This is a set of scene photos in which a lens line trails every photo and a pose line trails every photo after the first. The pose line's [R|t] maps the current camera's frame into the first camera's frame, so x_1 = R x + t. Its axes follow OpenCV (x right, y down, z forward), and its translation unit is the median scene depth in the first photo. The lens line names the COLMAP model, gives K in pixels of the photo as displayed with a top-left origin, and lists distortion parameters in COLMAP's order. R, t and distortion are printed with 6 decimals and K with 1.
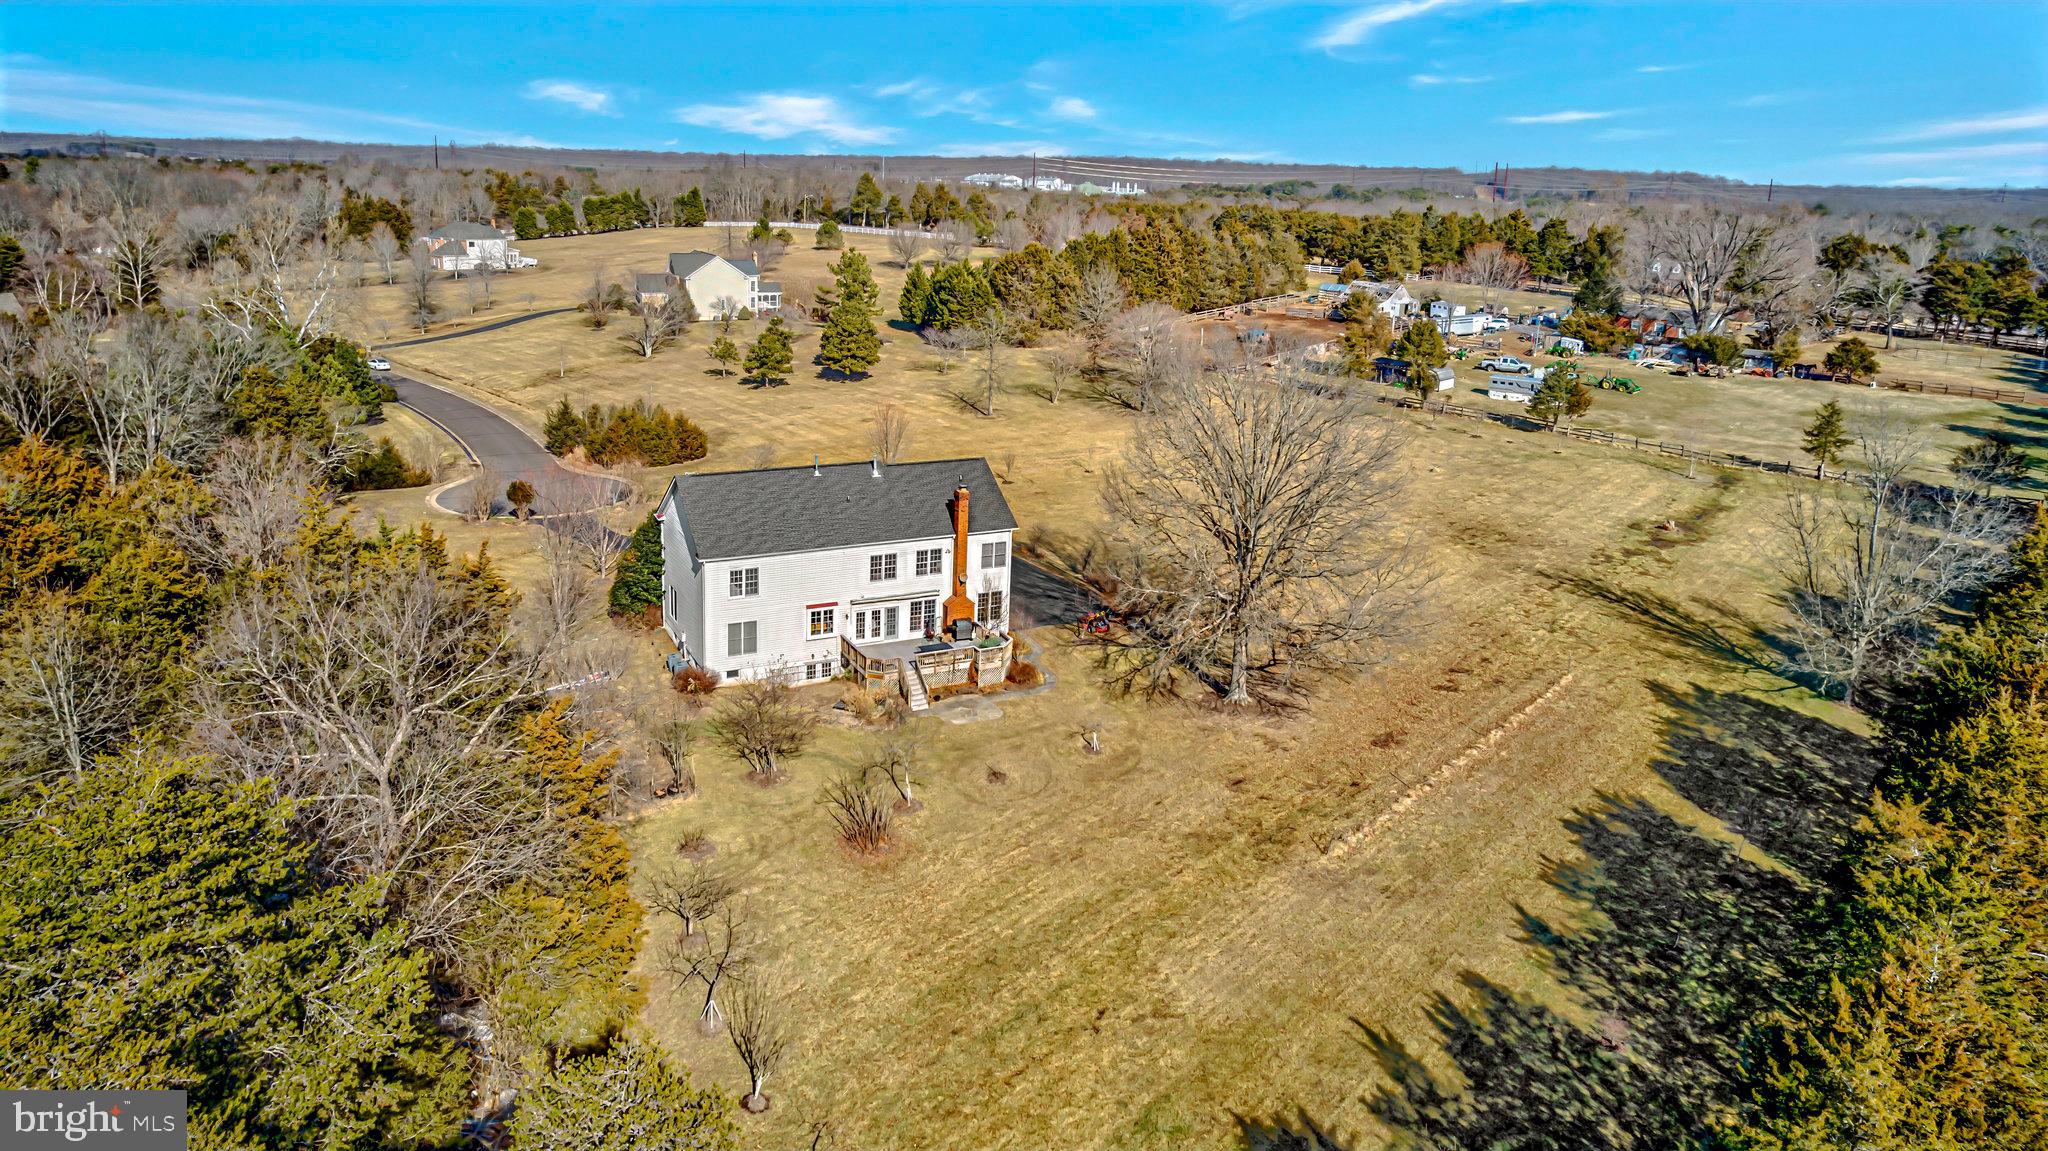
lens RADIAL K [[1365.5, 0, 1021.6], [0, 1365.5, 406.0], [0, 0, 1]] dist [-0.031279, 0.000777]
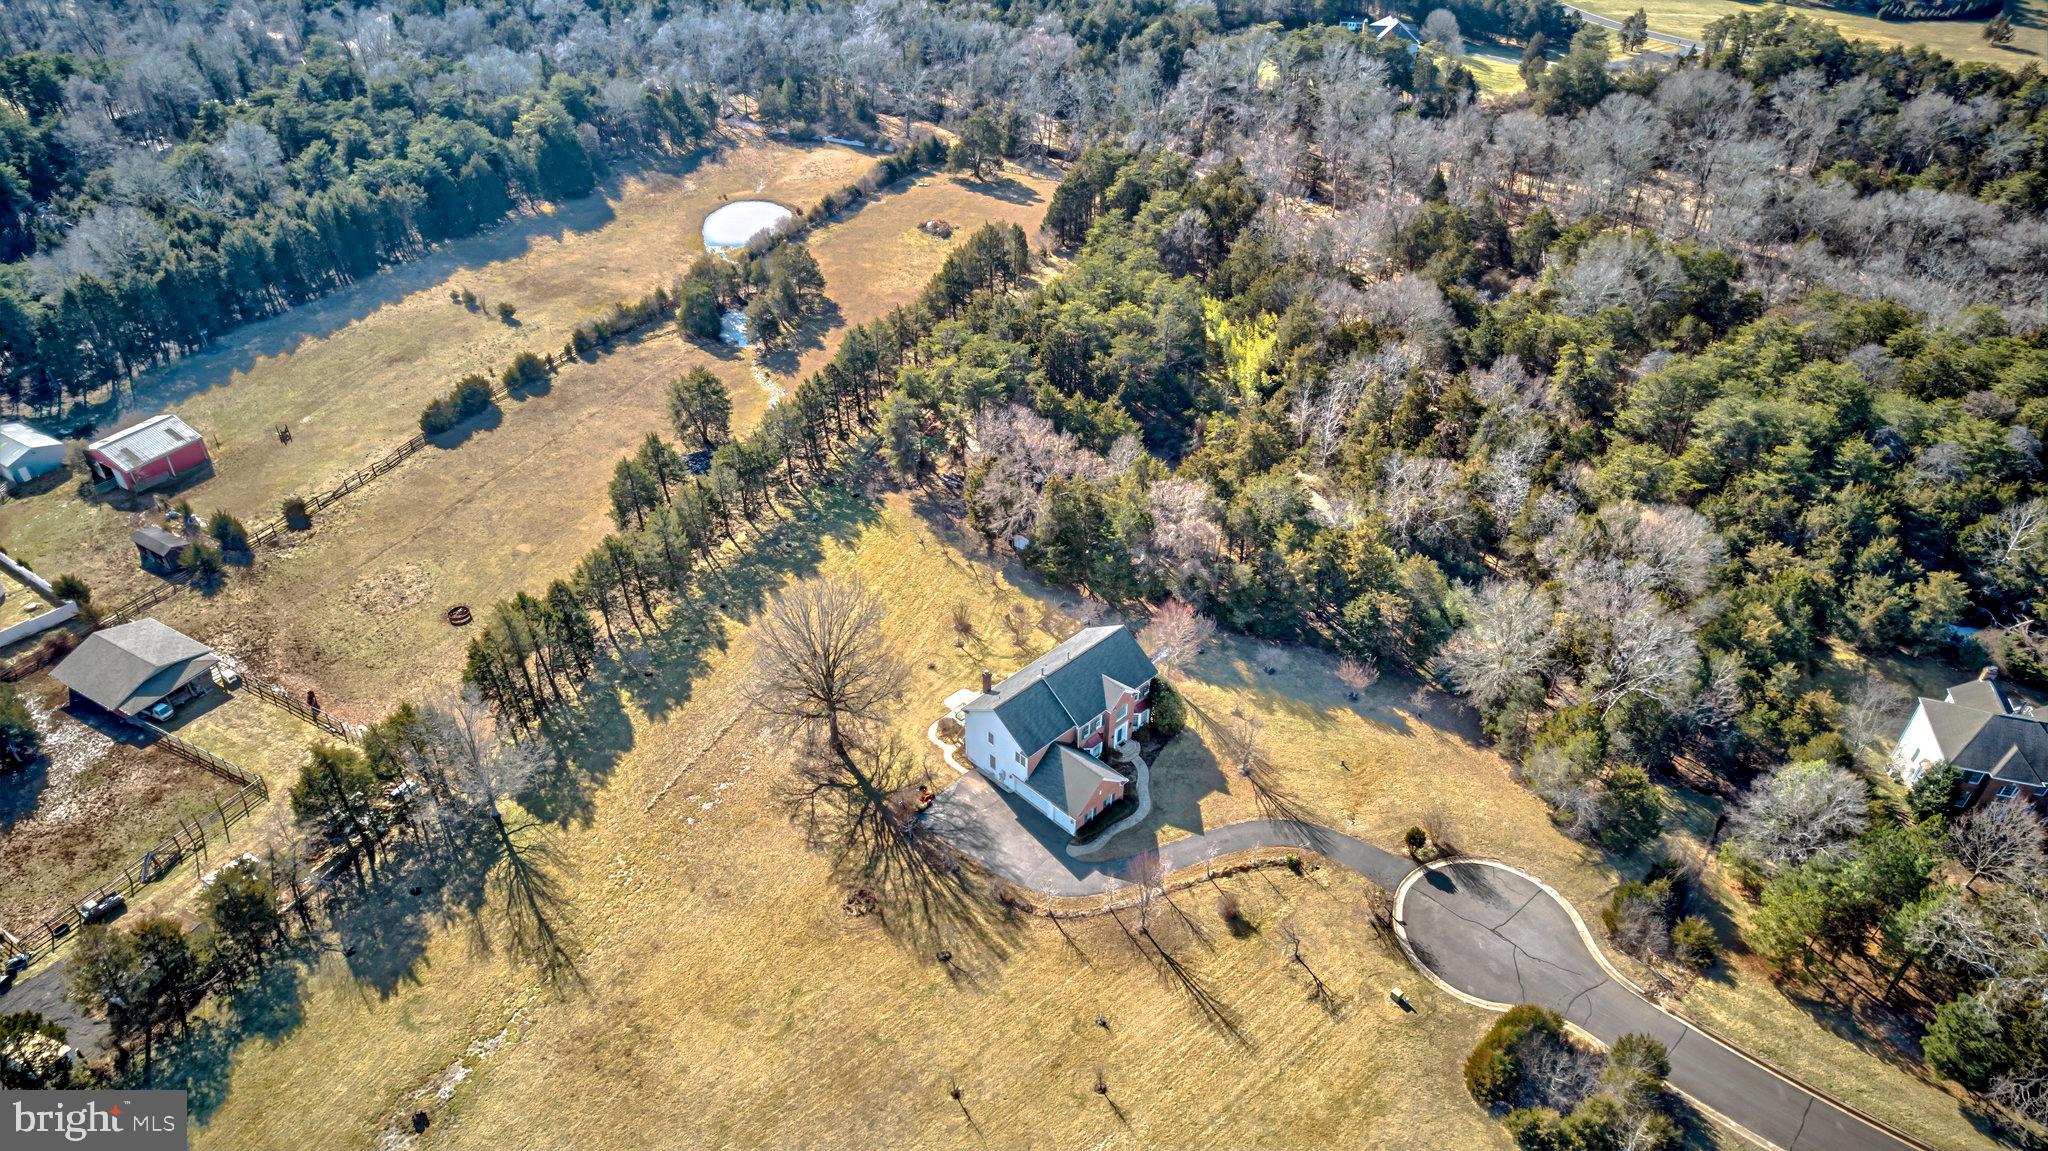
lens RADIAL K [[1348.2, 0, 1033.3], [0, 1348.2, 561.5], [0, 0, 1]] dist [-0.058906, 0.047660]
pose [[-0.949541, 0.144475, -0.278385, 0.371127], [-0.095738, 0.711714, 0.695915, -1.298289], [0.298673, 0.687452, -0.661970, 2.112861]]
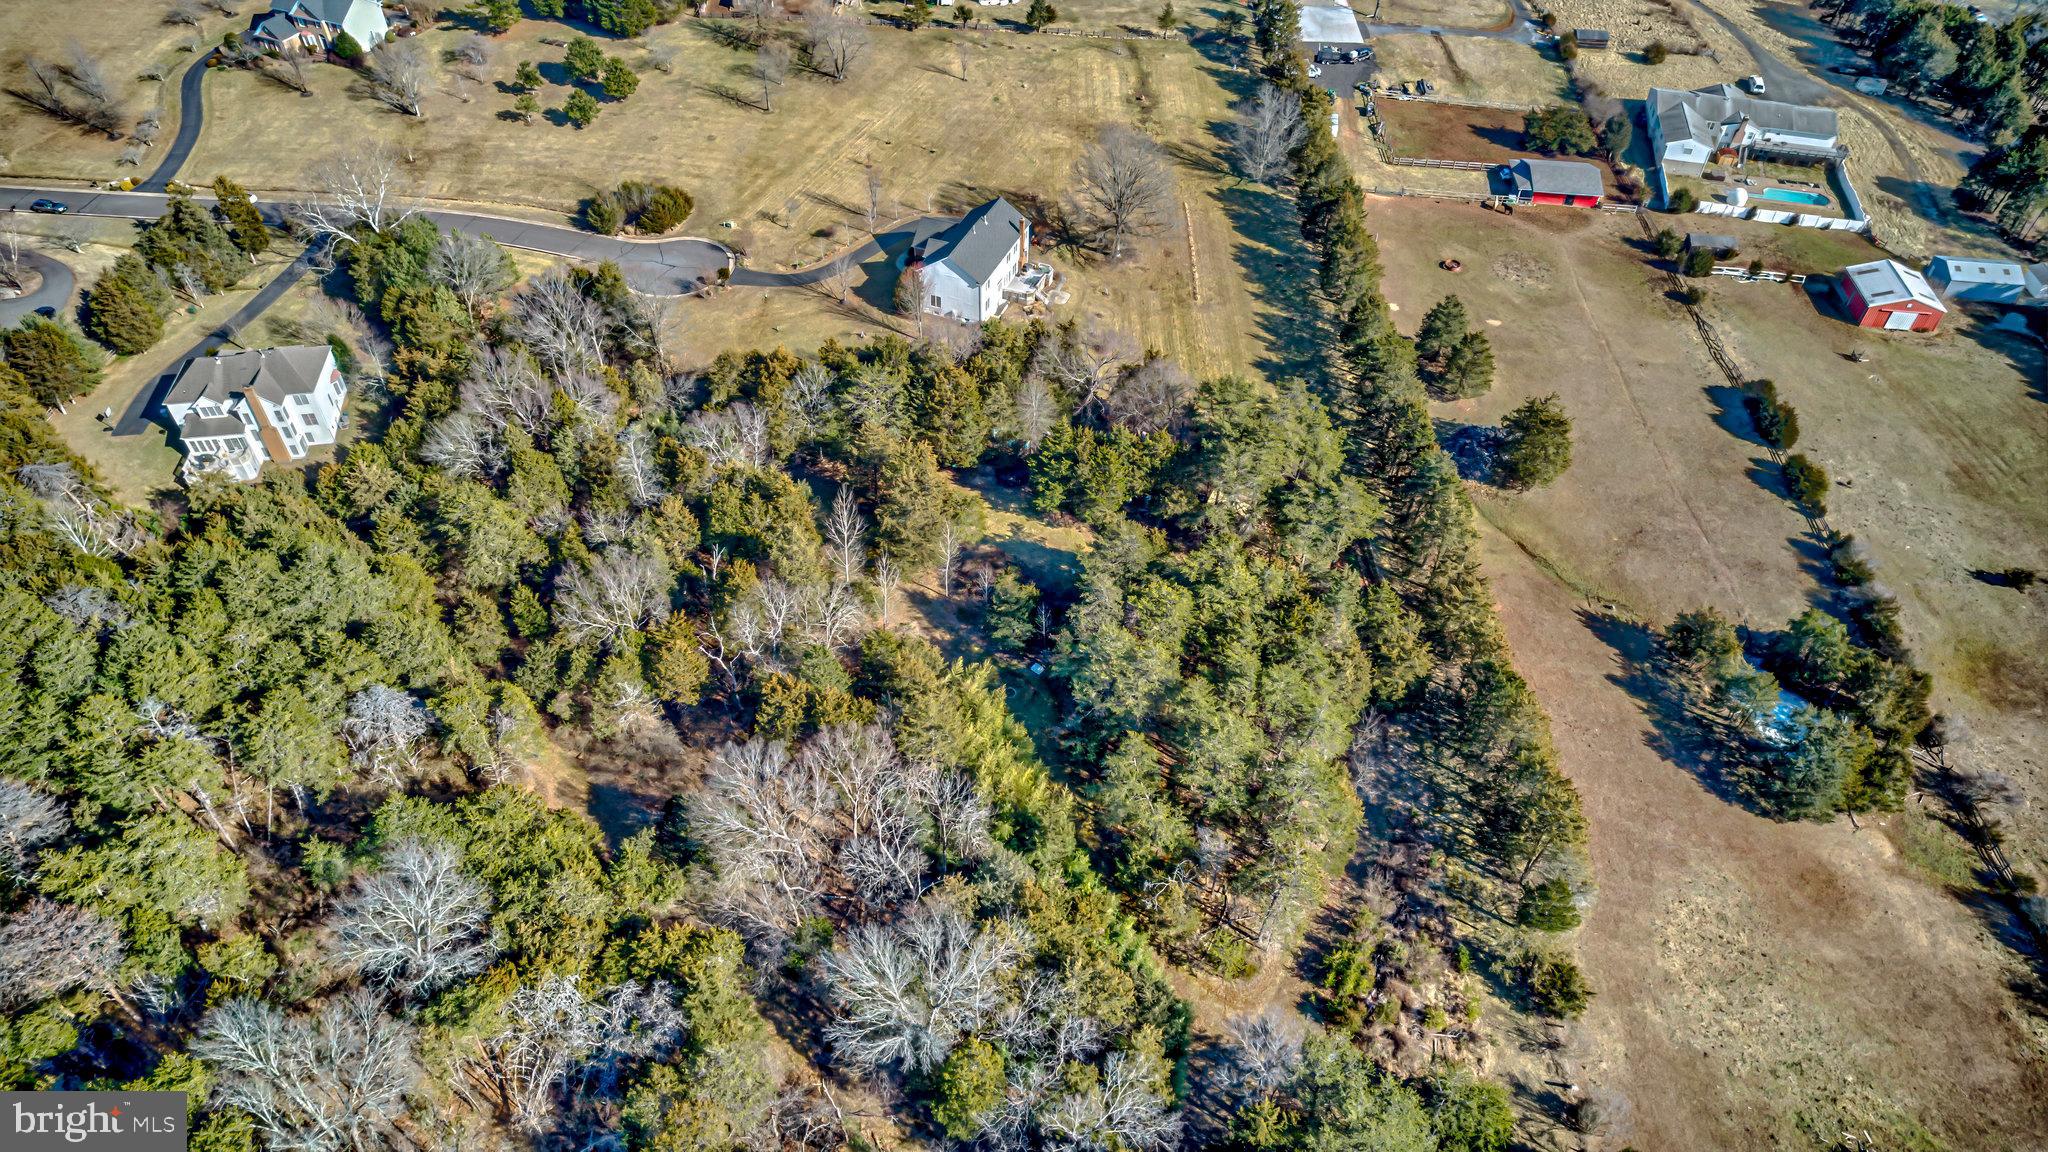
lens RADIAL K [[1348.2, 0, 1033.3], [0, 1348.2, 562.0], [0, 0, 1]] dist [-0.058906, 0.047660]
pose [[0.746051, -0.478227, 0.463364, -1.538463], [0.121561, 0.781977, 0.611338, -0.997556], [-0.654699, -0.399763, 0.641529, -0.922398]]
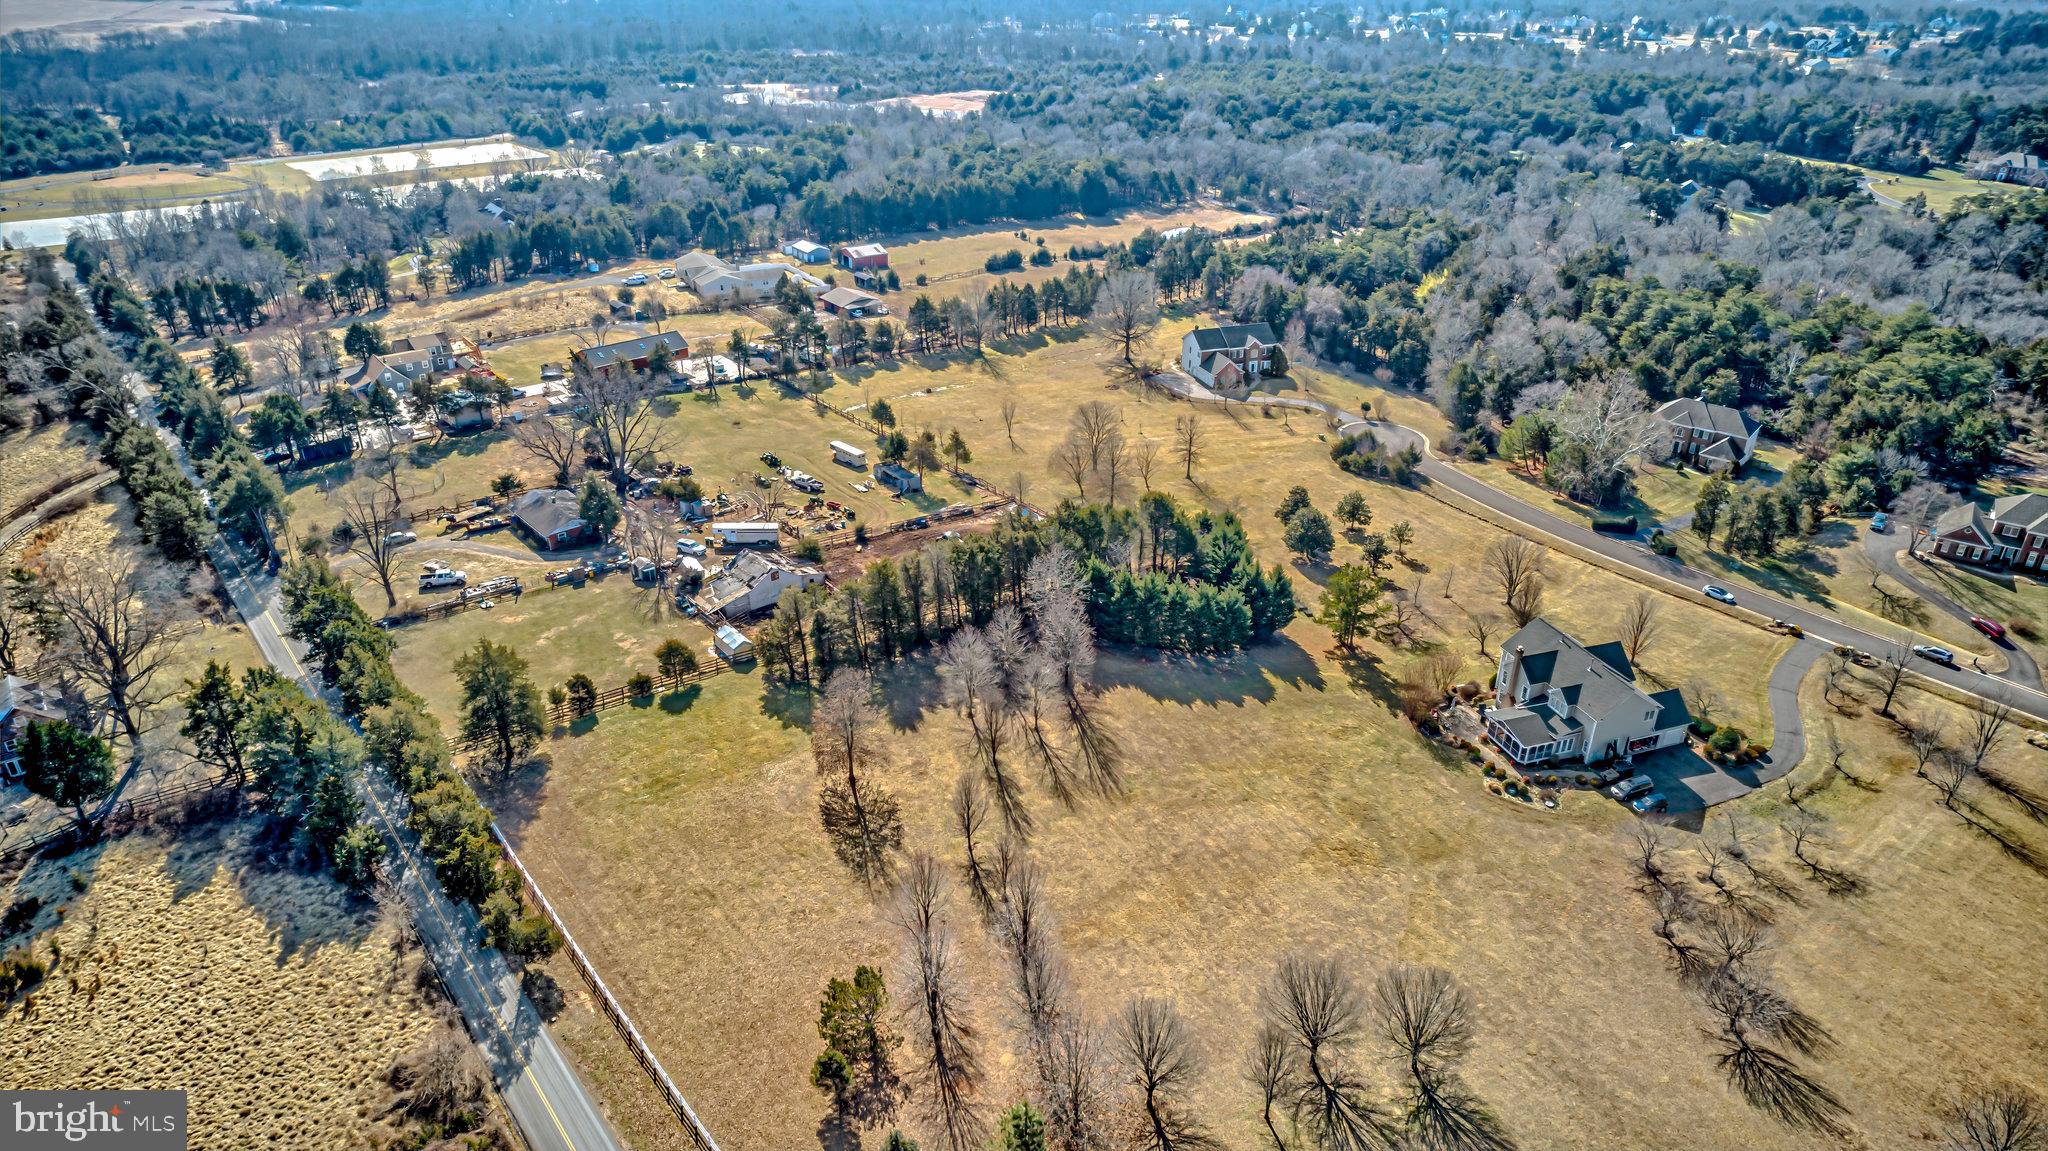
lens RADIAL K [[1320.1, 0, 1024.0], [0, 1320.1, 575.5], [0, 0, 1]] dist [-0.045809, 0.039609]
pose [[-0.992554, -0.088219, 0.083989, 0.064256], [-0.020900, 0.802647, 0.596088, -1.638371], [-0.119999, 0.589894, -0.798514, 4.583187]]
